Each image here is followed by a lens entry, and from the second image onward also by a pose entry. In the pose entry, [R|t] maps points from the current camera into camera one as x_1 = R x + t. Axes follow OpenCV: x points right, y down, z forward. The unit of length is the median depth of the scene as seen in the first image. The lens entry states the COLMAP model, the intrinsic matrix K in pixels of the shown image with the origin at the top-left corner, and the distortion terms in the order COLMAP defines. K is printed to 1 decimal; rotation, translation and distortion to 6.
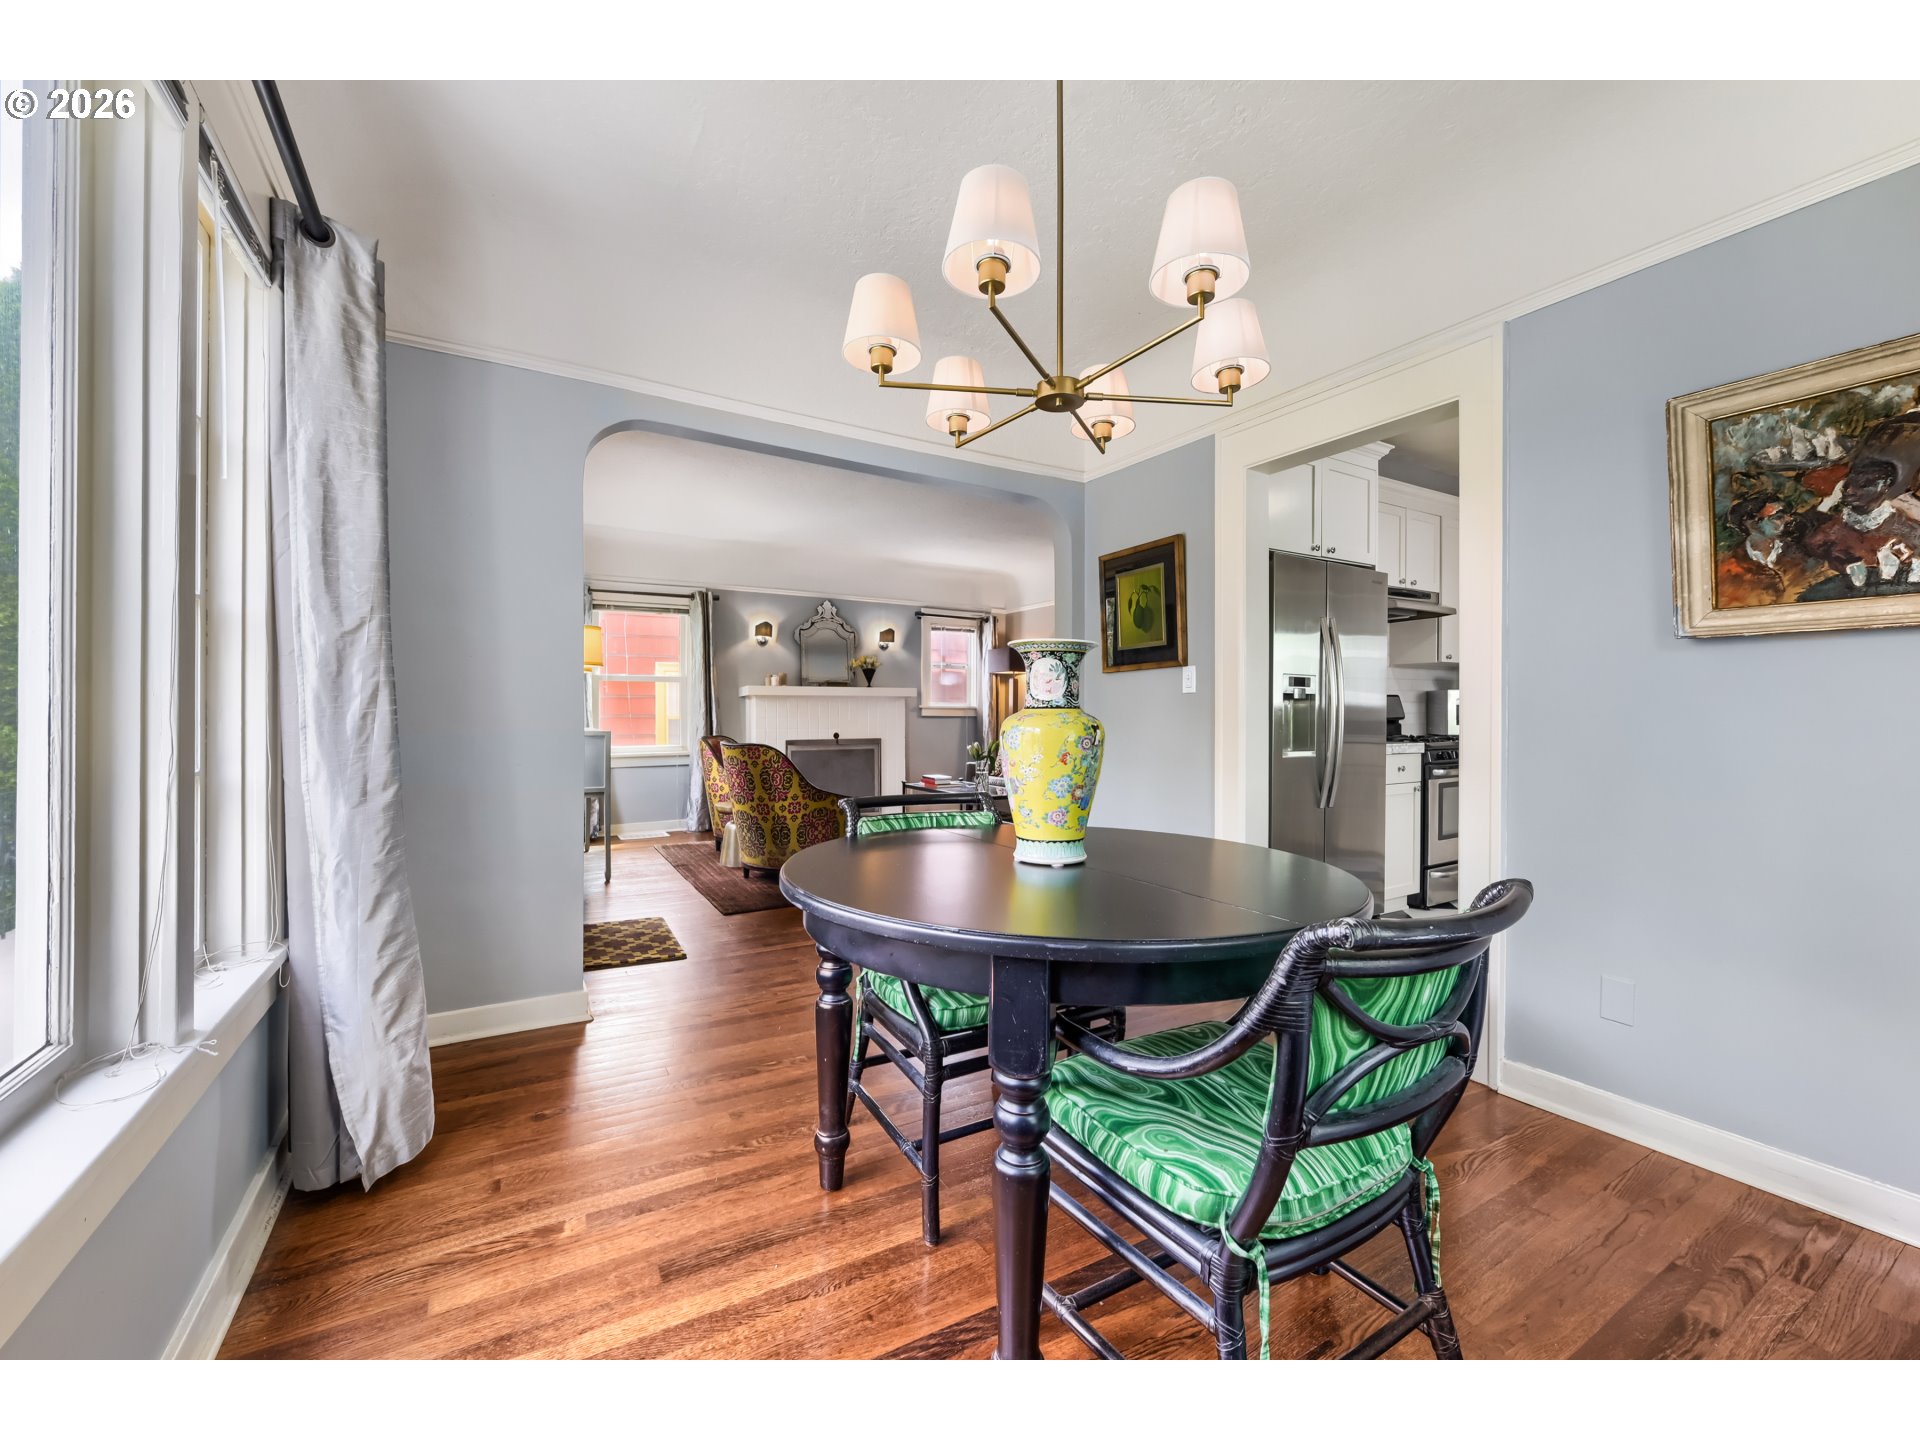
lens RADIAL K [[790.5, 0, 963.1], [0, 790.5, 706.8], [0, 0, 1]] dist [-0.009047, -0.000409]
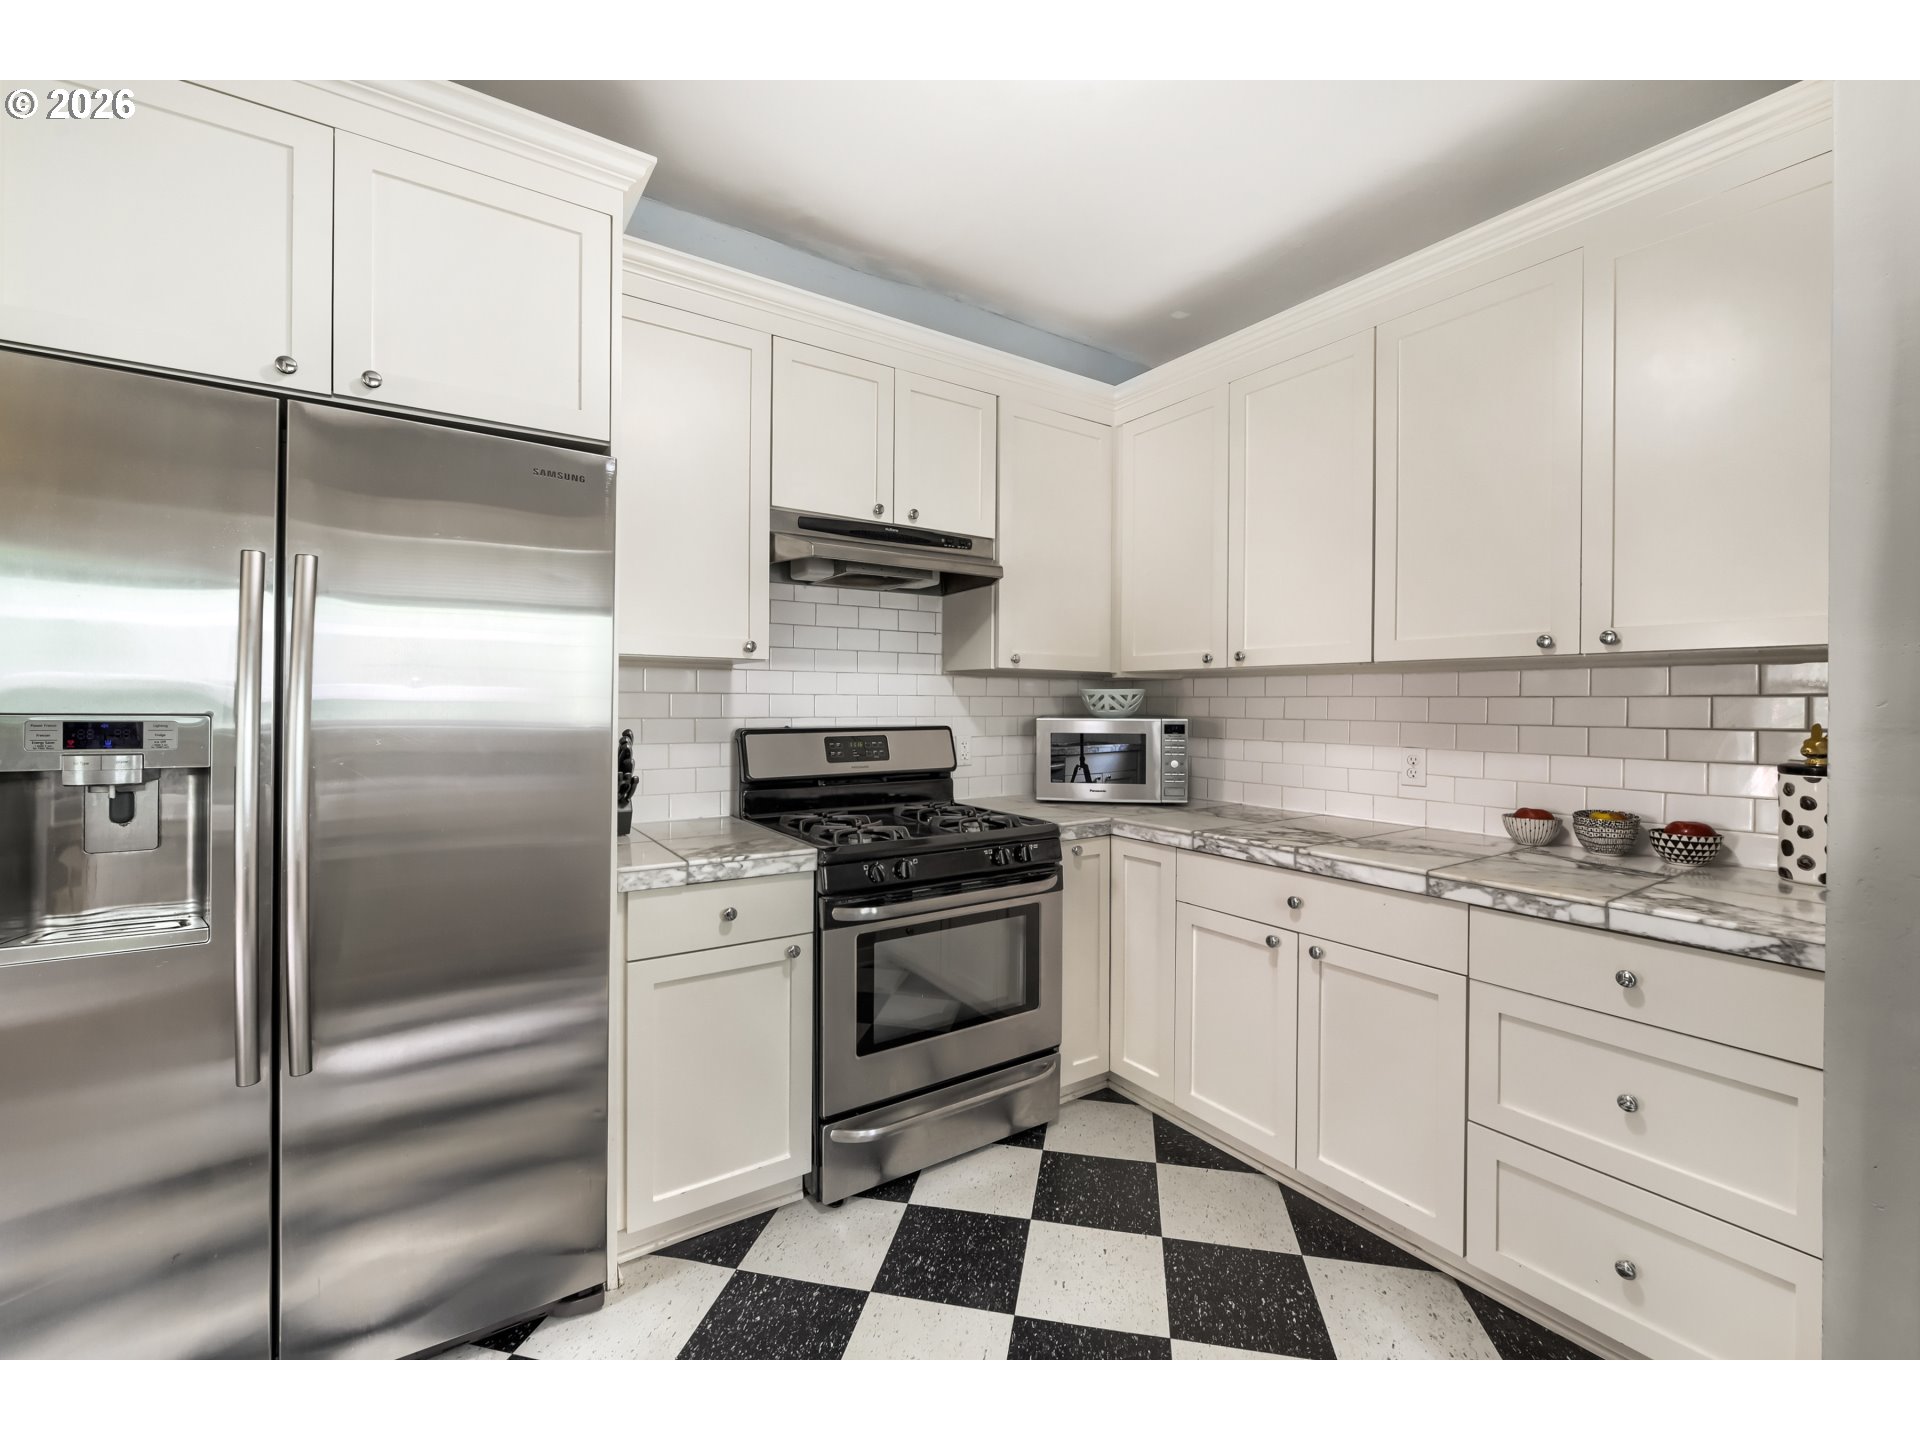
lens RADIAL K [[790.5, 0, 963.1], [0, 790.5, 706.8], [0, 0, 1]] dist [-0.009047, -0.000409]
pose [[0.998767, 0.000530, 0.049649, 0.583513], [-0.000866, 0.999977, 0.006747, -0.035812], [-0.049644, -0.006781, 0.998744, 0.488037]]
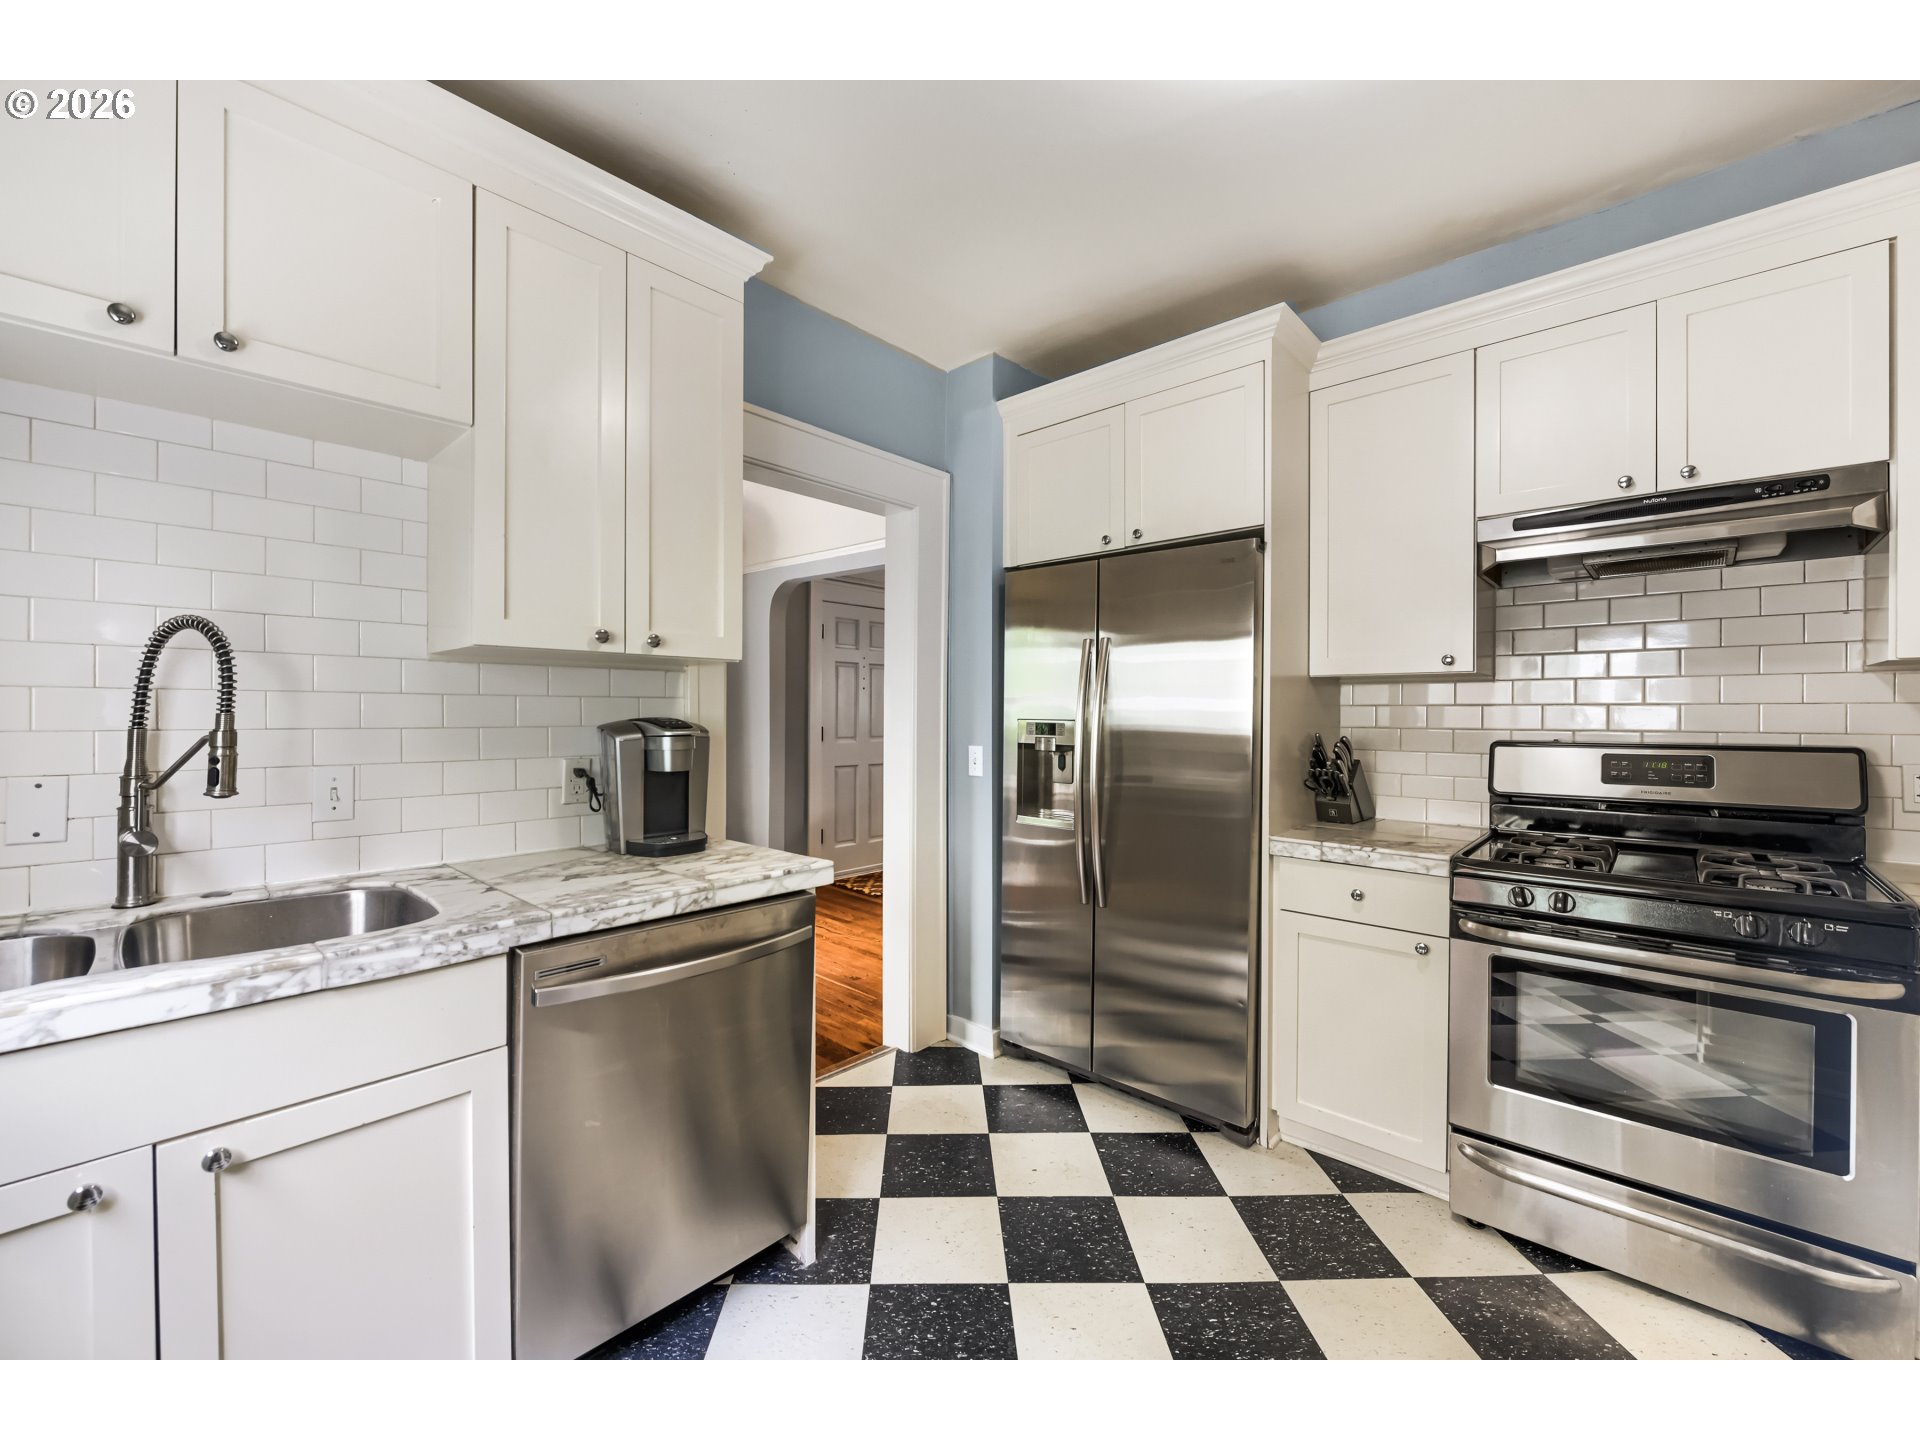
lens RADIAL K [[790.5, 0, 963.1], [0, 790.5, 706.8], [0, 0, 1]] dist [-0.009047, -0.000409]
pose [[0.267210, -0.013227, -0.963548, 0.862768], [0.001479, 0.999910, -0.013316, -0.033356], [0.963637, 0.002133, 0.267205, 0.541366]]
